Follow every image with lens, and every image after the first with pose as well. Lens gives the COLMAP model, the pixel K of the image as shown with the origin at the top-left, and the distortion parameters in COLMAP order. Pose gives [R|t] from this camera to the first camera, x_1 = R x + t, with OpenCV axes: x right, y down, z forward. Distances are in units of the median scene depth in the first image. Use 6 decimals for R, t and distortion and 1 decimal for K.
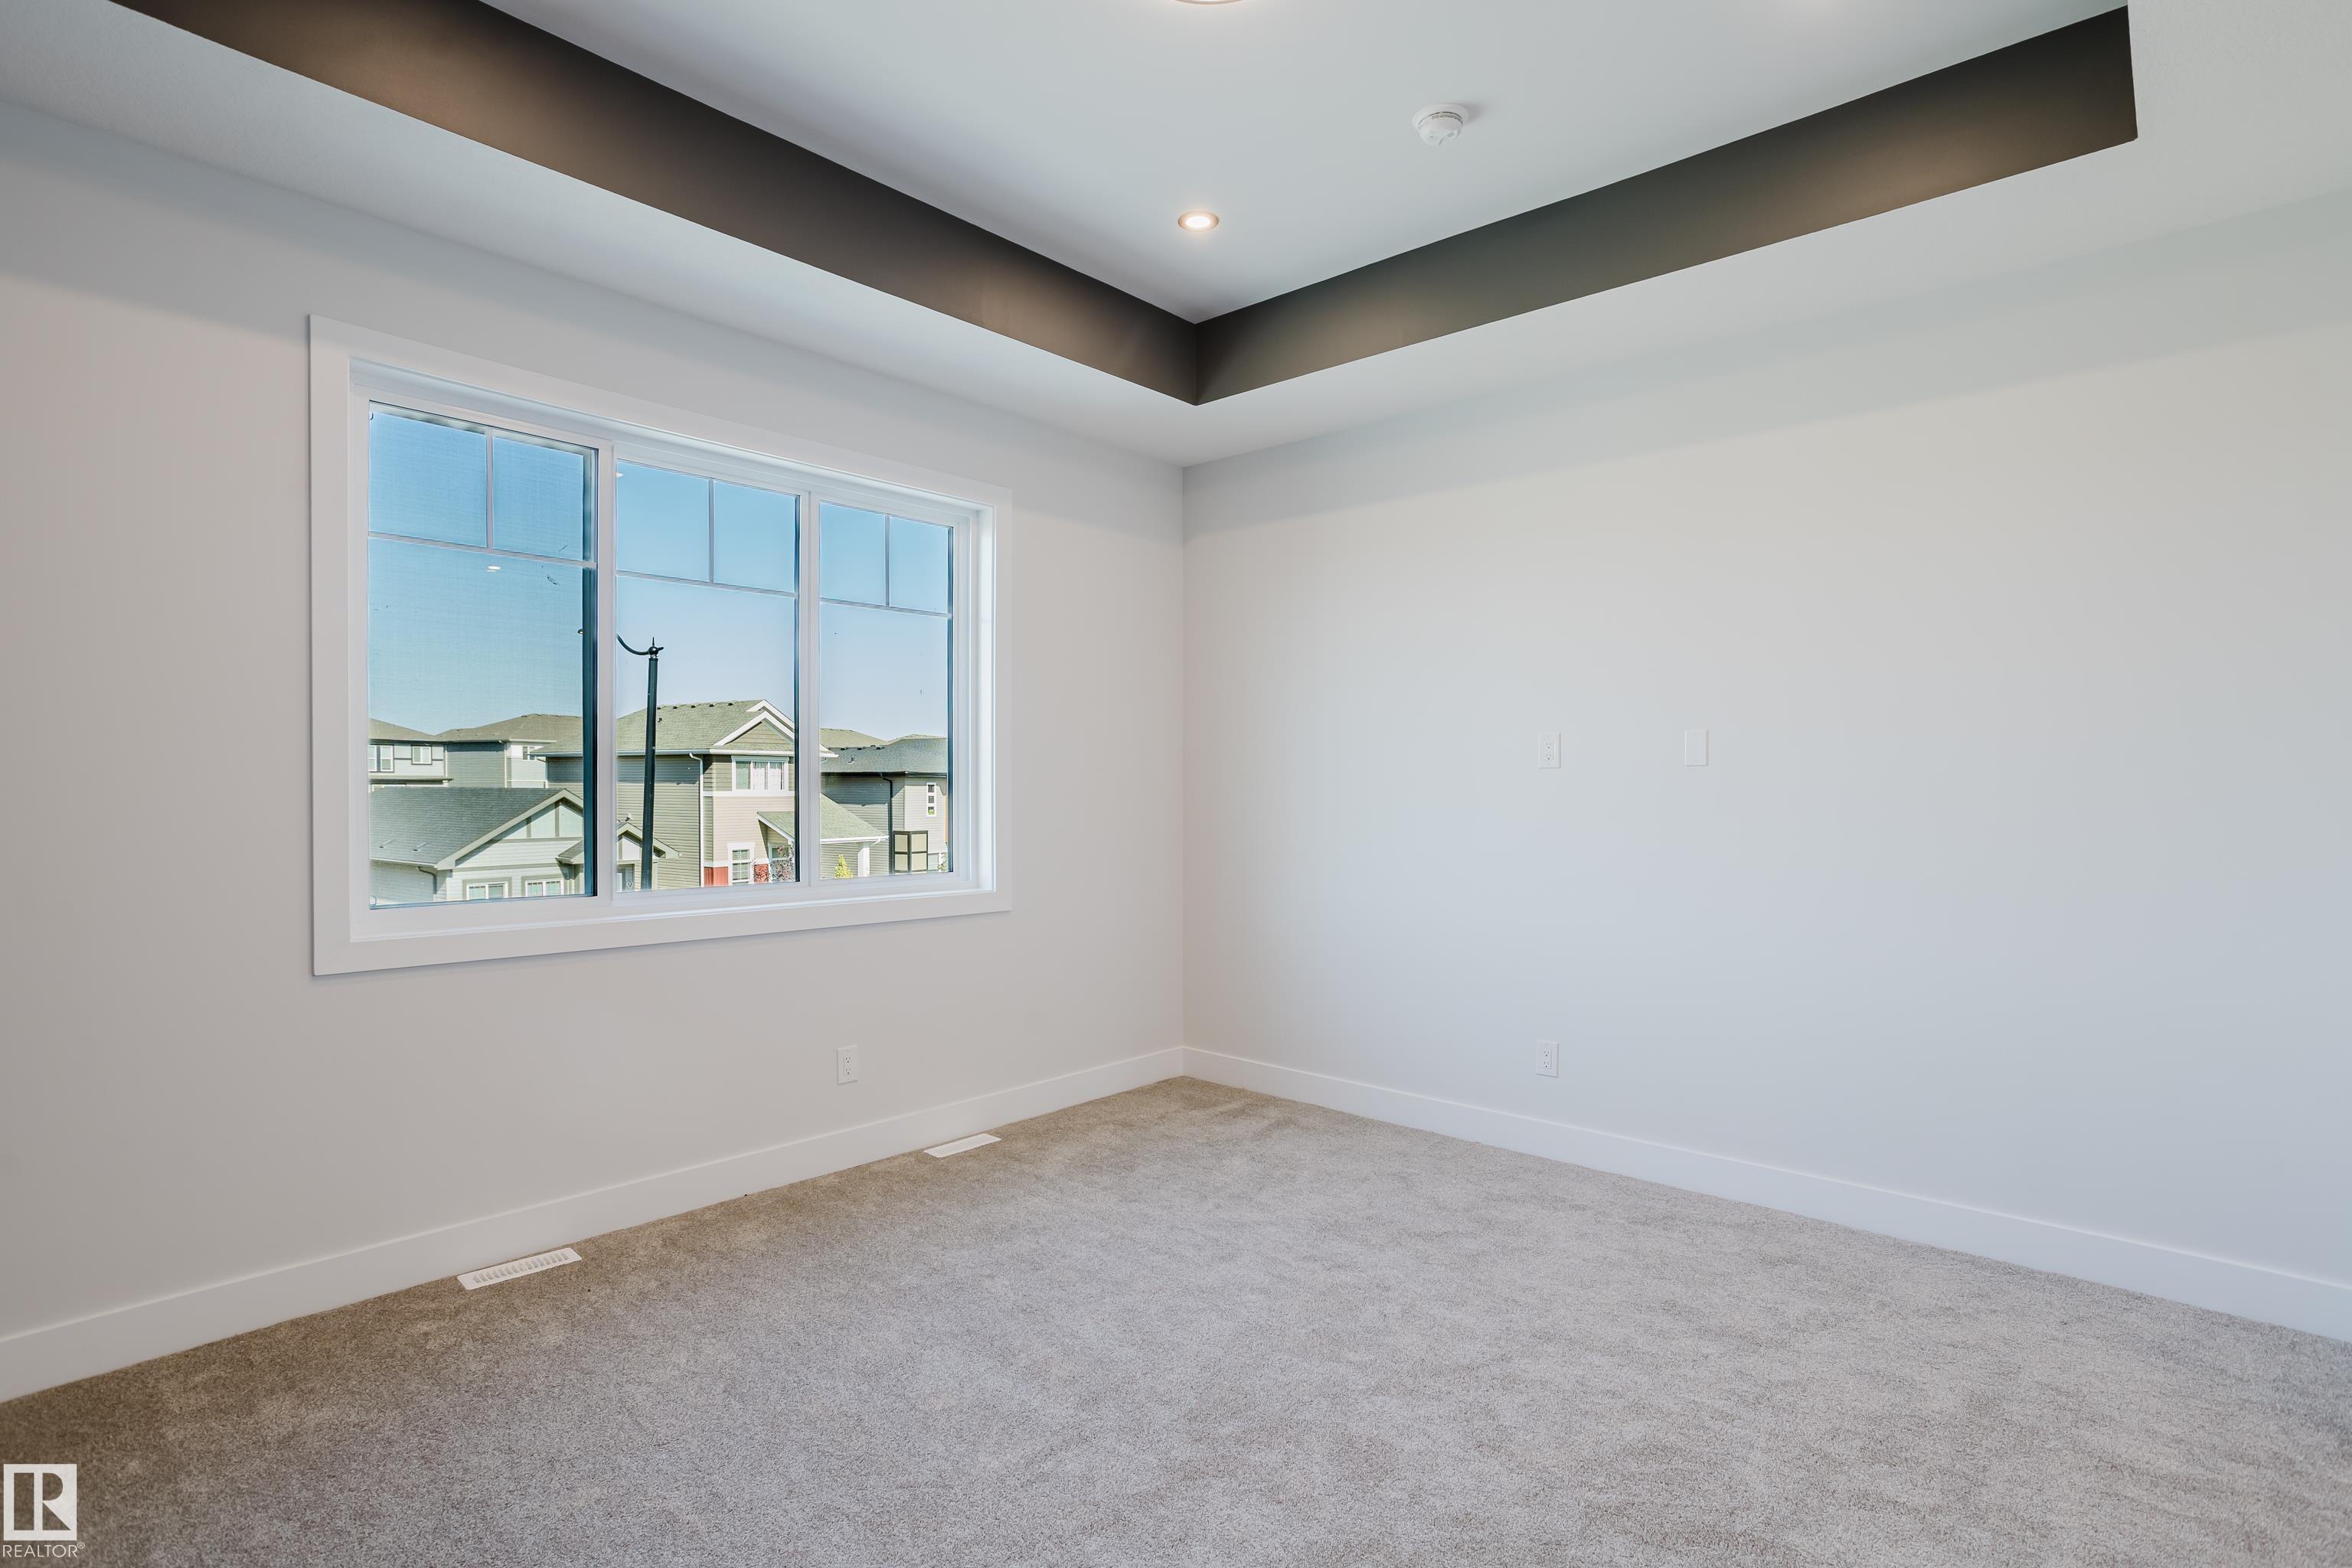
lens RADIAL K [[1139.0, 0, 1168.0], [0, 1139.0, 790.3], [0, 0, 1]] dist [-0.035092, 0.019400]
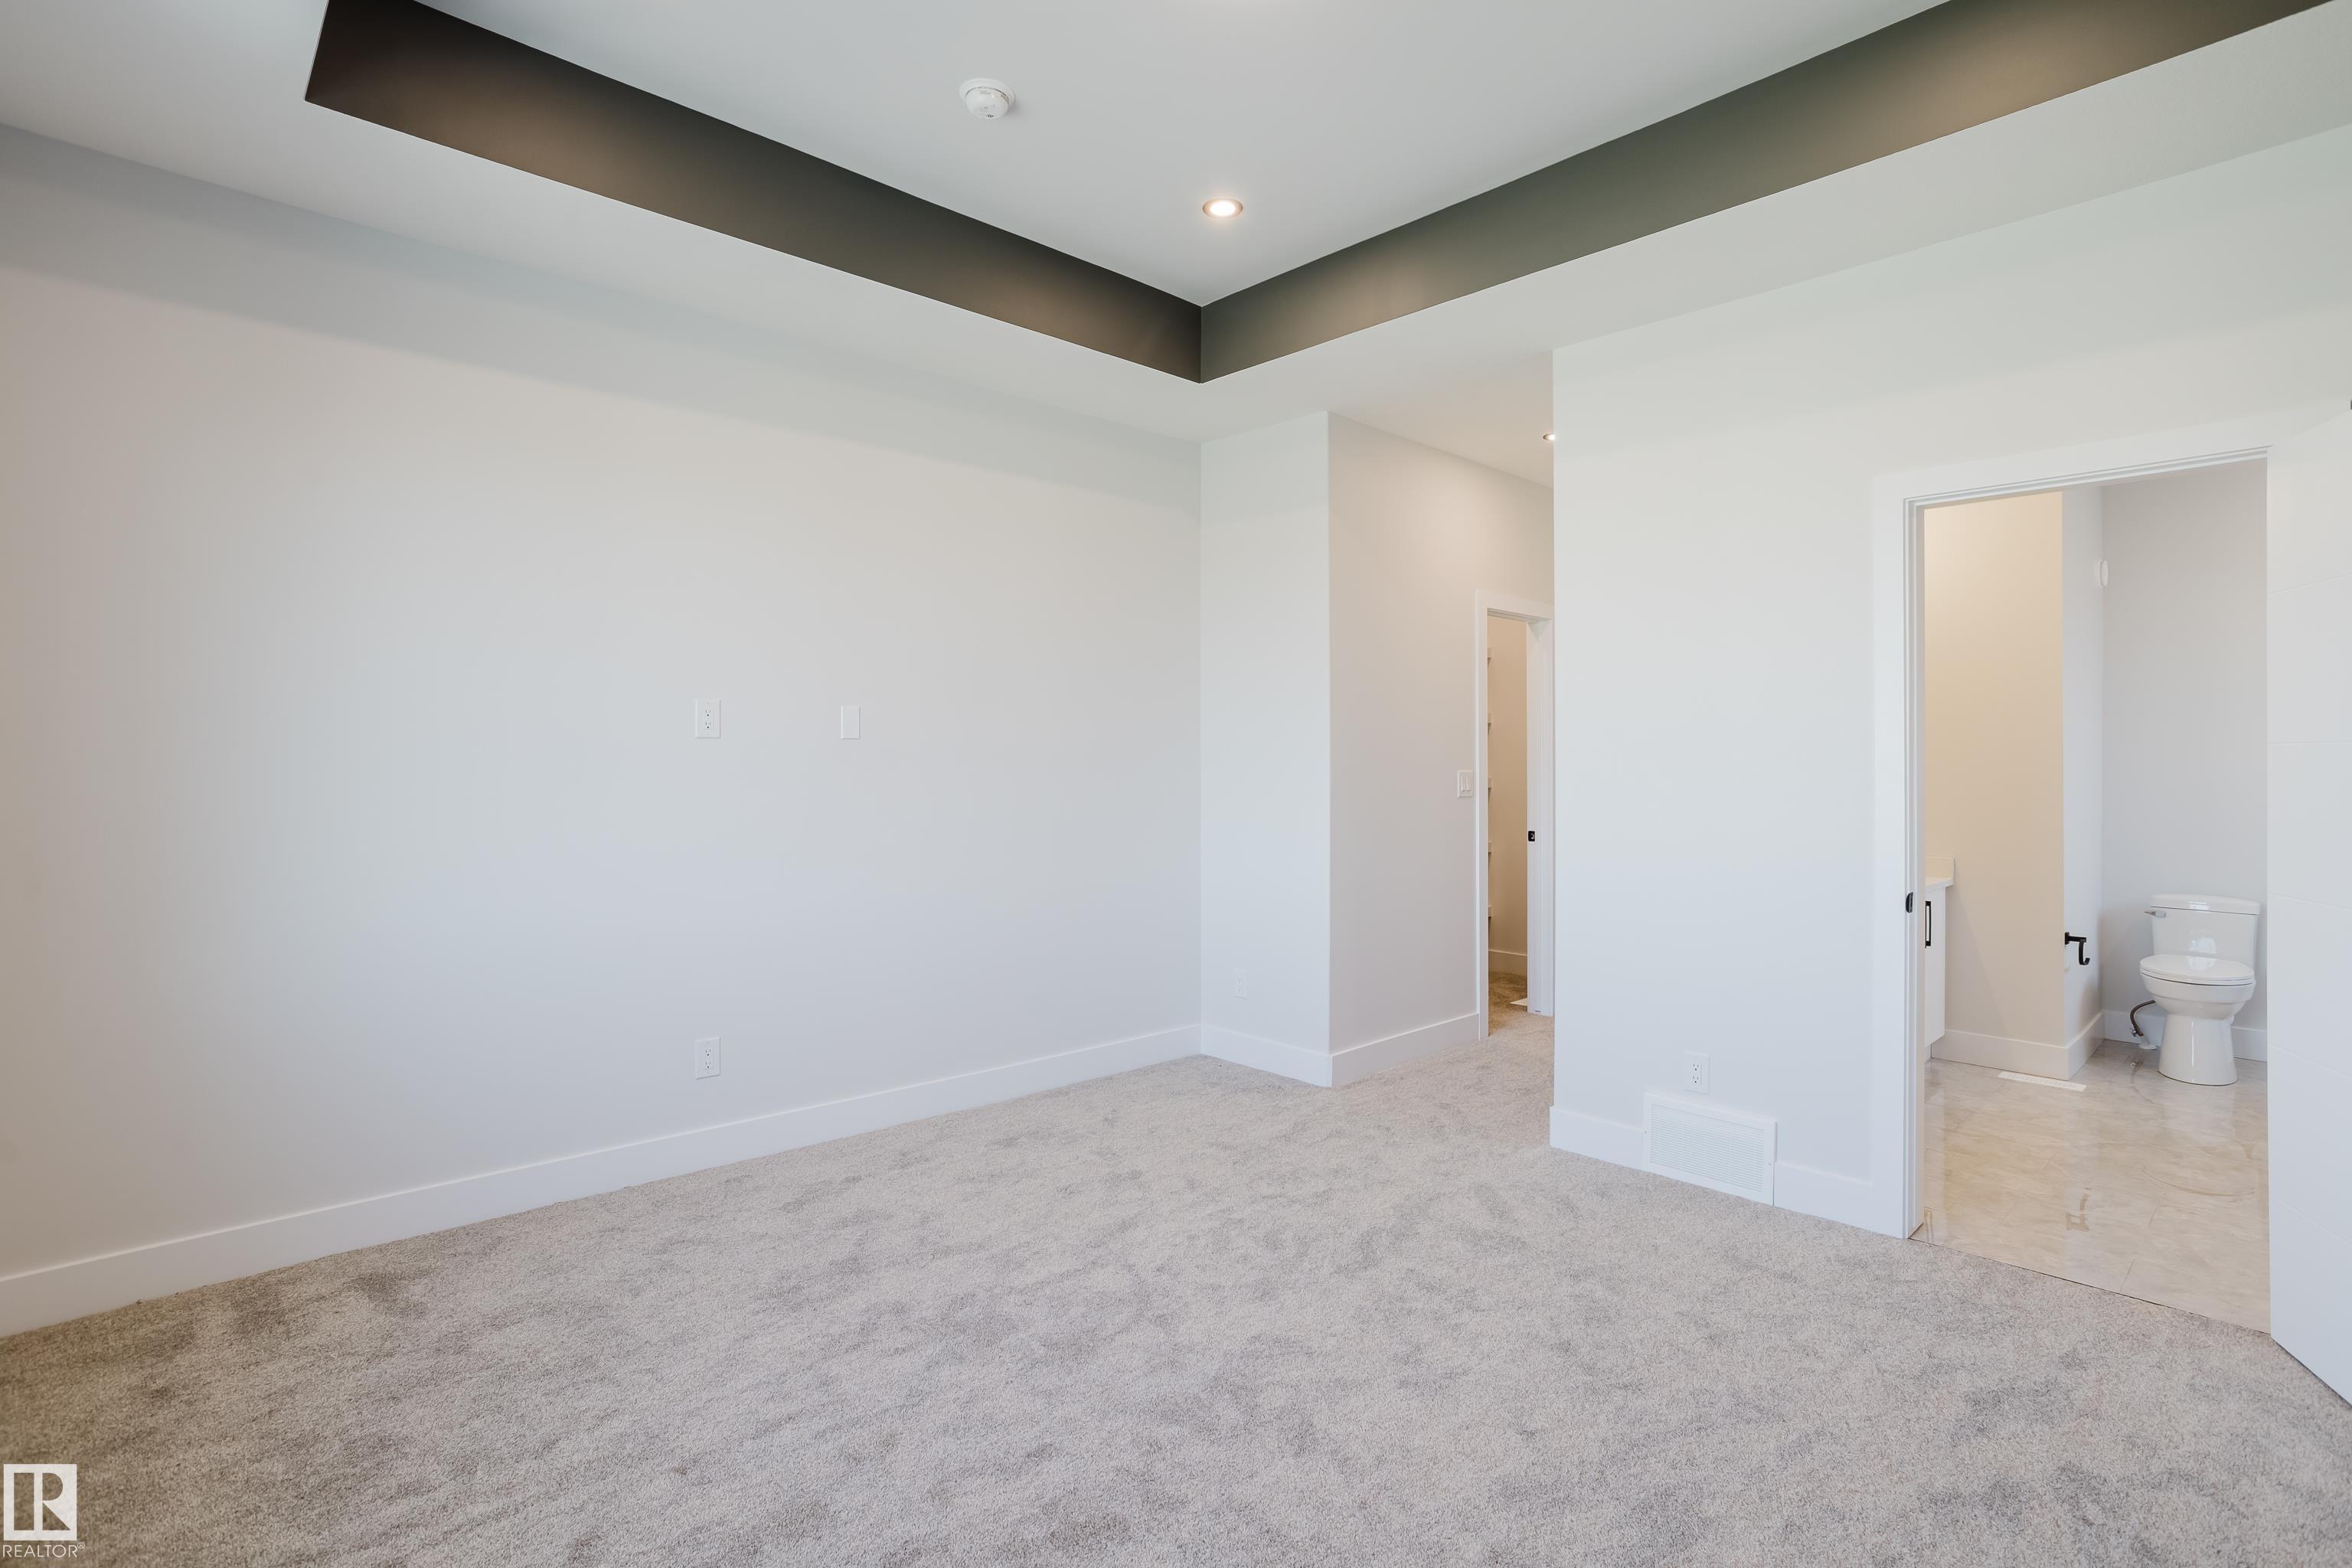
lens RADIAL K [[1139.0, 0, 1172.2], [0, 1139.0, 767.2], [0, 0, 1]] dist [-0.035092, 0.019400]
pose [[0.083797, -0.006776, 0.996460, -0.581150], [-0.001859, 0.999974, 0.006956, -0.003454], [-0.996481, -0.002435, 0.083782, 0.605010]]
